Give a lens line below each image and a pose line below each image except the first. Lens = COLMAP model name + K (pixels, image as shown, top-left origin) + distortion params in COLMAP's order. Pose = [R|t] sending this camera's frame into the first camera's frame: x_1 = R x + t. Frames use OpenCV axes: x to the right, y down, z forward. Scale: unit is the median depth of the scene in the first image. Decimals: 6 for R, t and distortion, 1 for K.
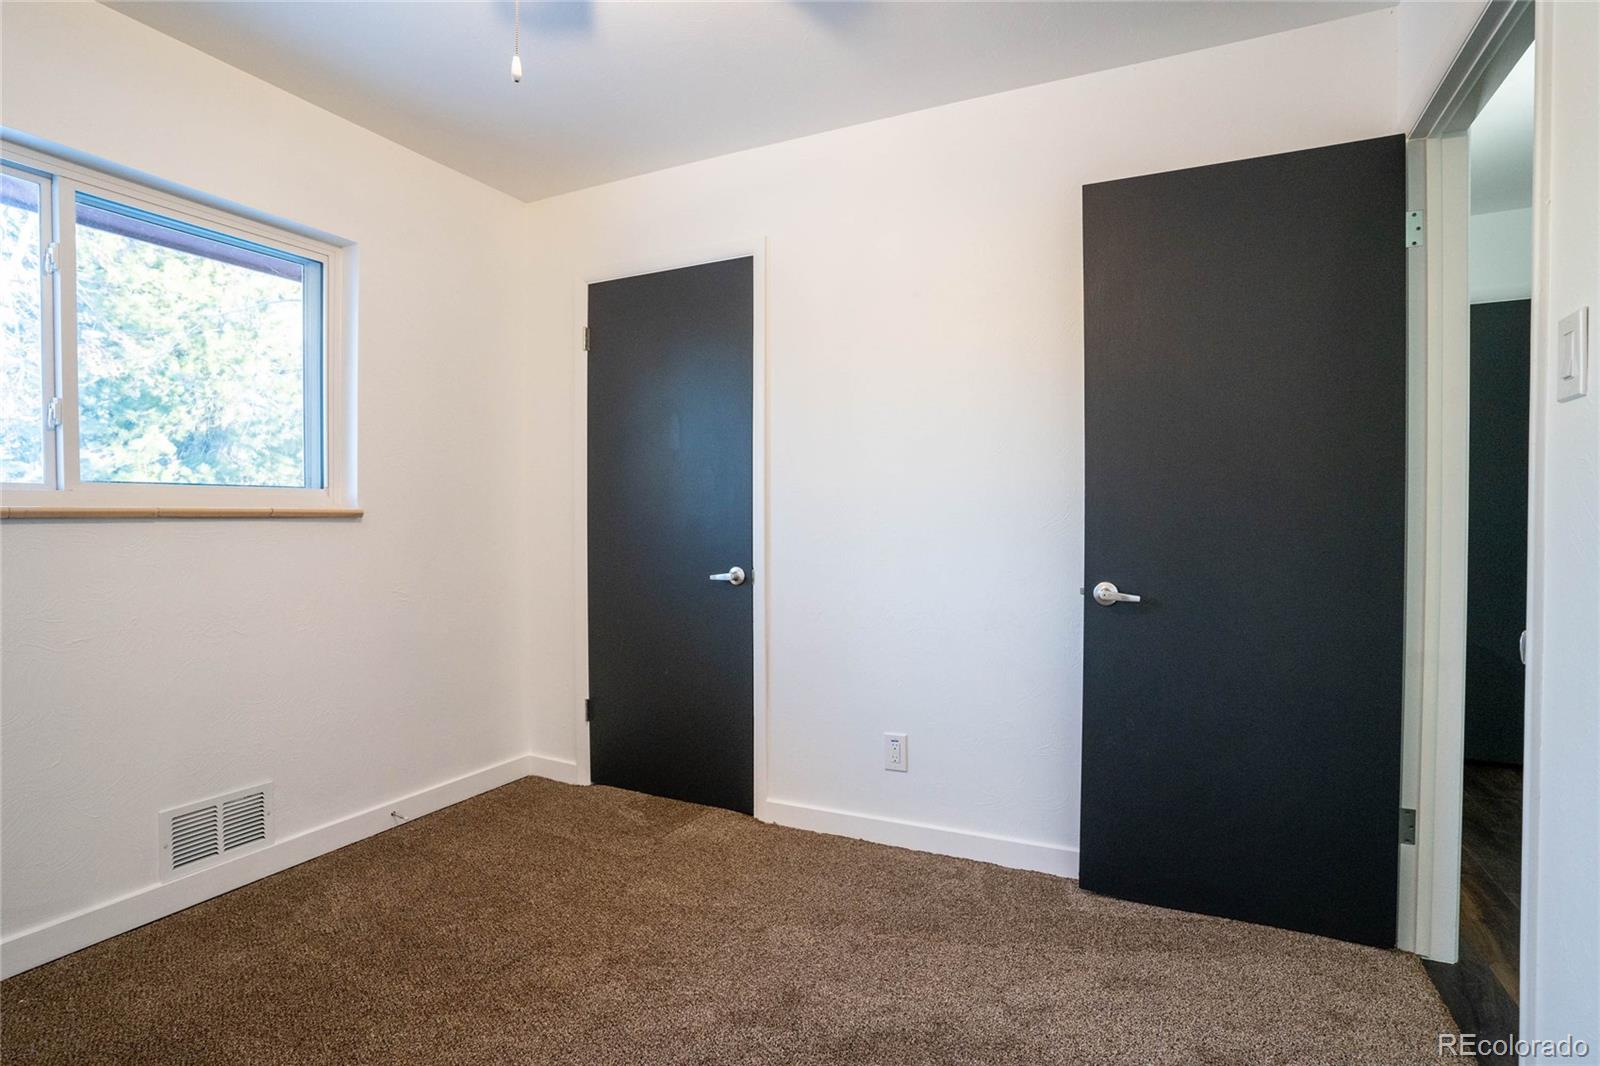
lens RADIAL K [[816.8, 0, 800.0], [0, 816.8, 533.0], [0, 0, 1]] dist [-0.016472, 0.000749]
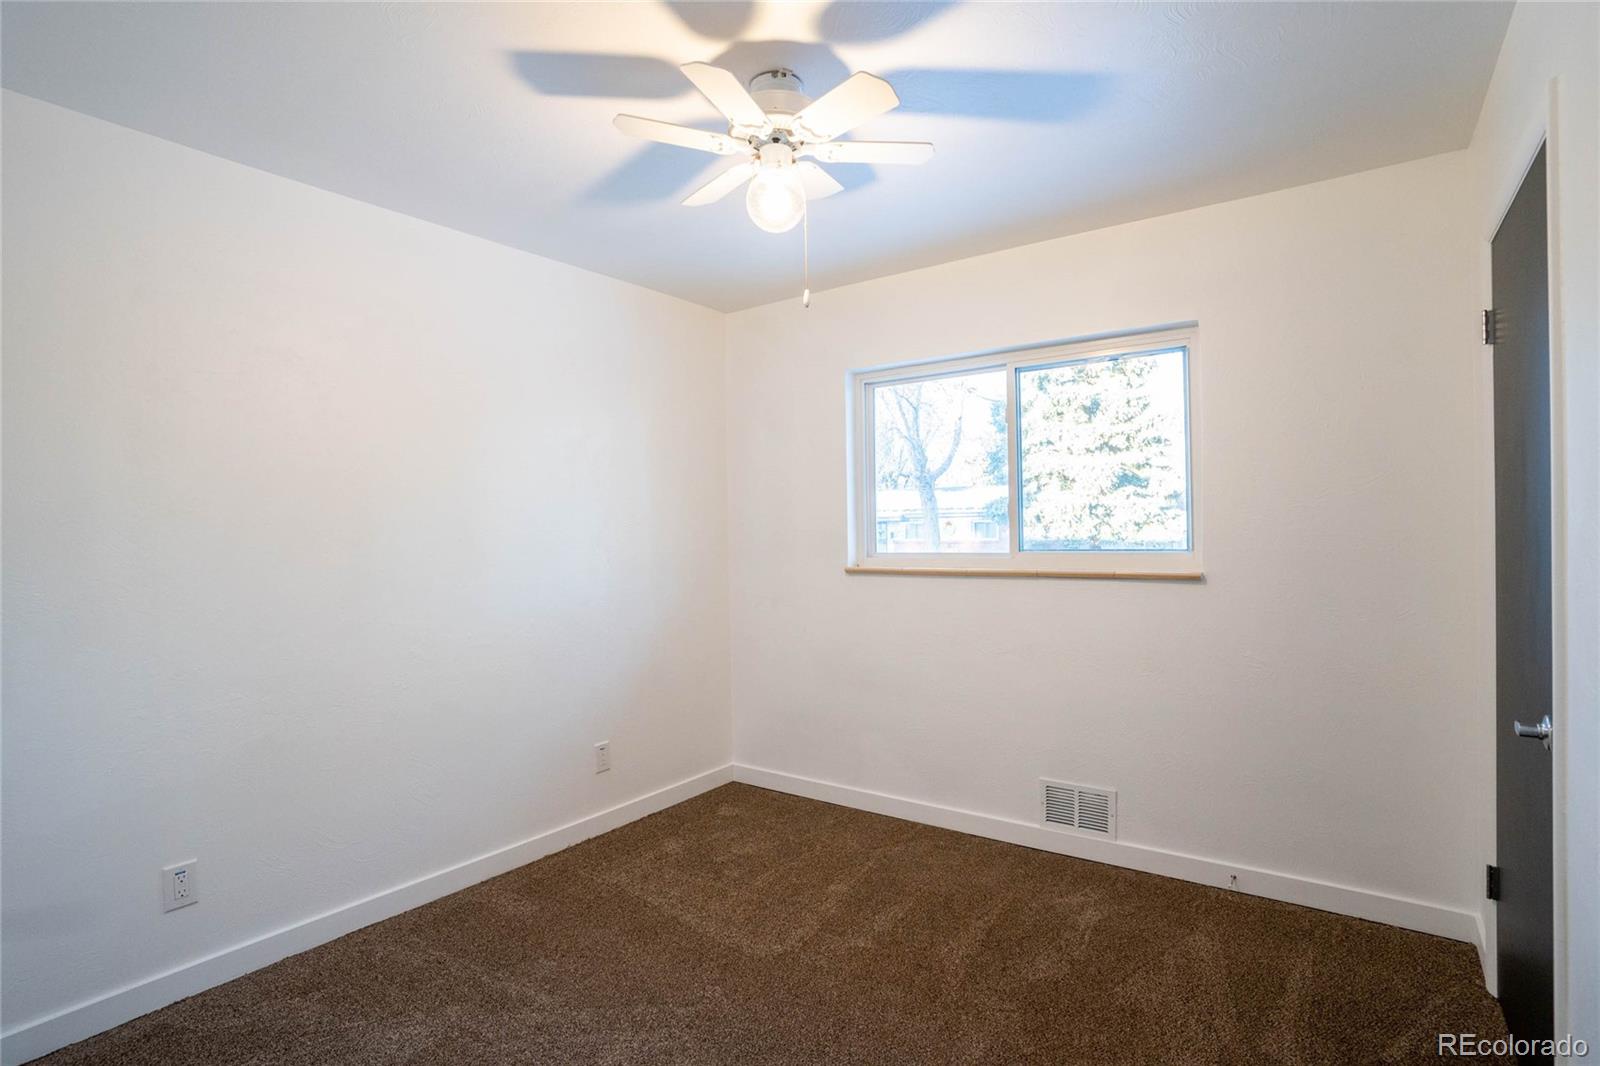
lens RADIAL K [[816.8, 0, 800.0], [0, 816.8, 533.0], [0, 0, 1]] dist [-0.016472, 0.000749]
pose [[-0.164345, 0.019084, -0.986218, 0.667452], [0.002567, 0.999818, 0.018919, -0.116440], [0.986400, 0.000578, -0.164364, 0.754671]]
